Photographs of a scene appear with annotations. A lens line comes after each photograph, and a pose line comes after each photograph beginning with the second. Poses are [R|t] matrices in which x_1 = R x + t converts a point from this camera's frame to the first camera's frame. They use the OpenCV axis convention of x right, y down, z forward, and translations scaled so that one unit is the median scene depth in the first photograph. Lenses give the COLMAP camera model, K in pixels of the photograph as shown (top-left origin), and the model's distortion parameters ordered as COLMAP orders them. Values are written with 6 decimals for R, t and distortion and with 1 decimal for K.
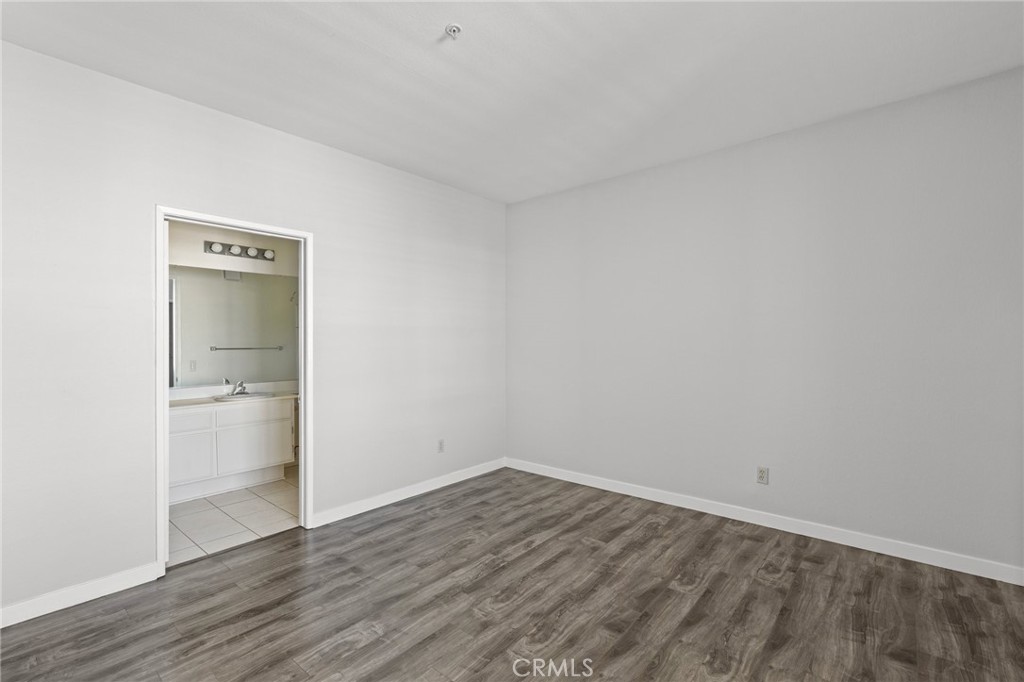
lens RADIAL K [[458.3, 0, 511.9], [0, 458.3, 336.2], [0, 0, 1]] dist [0.001035, 0.000000]
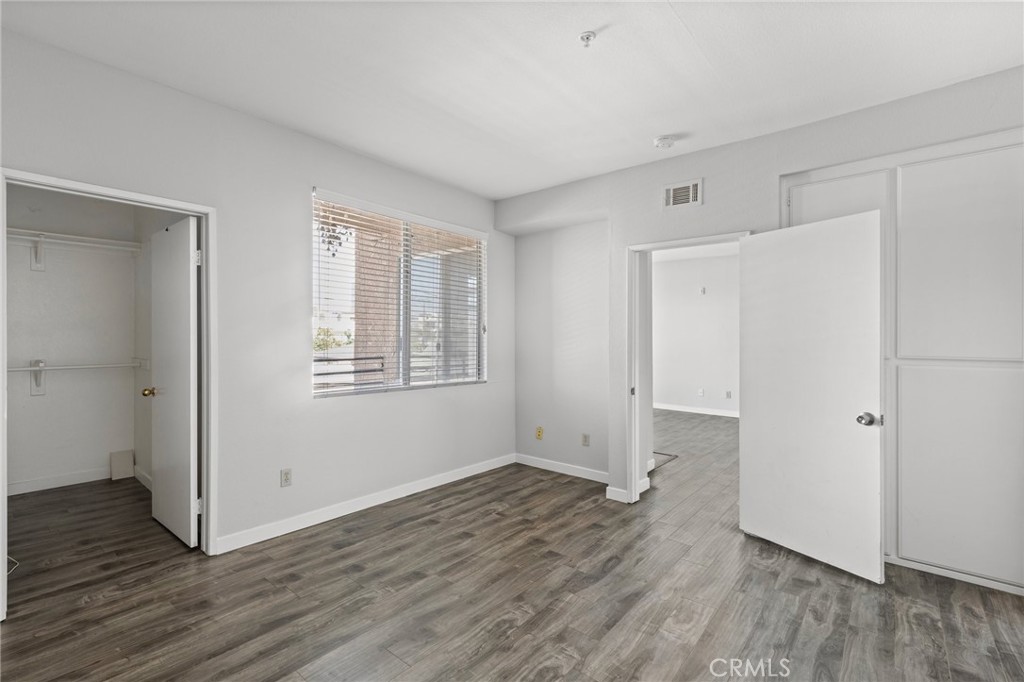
lens RADIAL K [[458.3, 0, 507.5], [0, 458.3, 340.1], [0, 0, 1]] dist [0.001035, 0.000000]
pose [[-0.999999, 0.000870, -0.000894, 0.053404], [0.000877, 0.999966, -0.008140, 0.018715], [0.000887, -0.008141, -0.999966, 2.003626]]
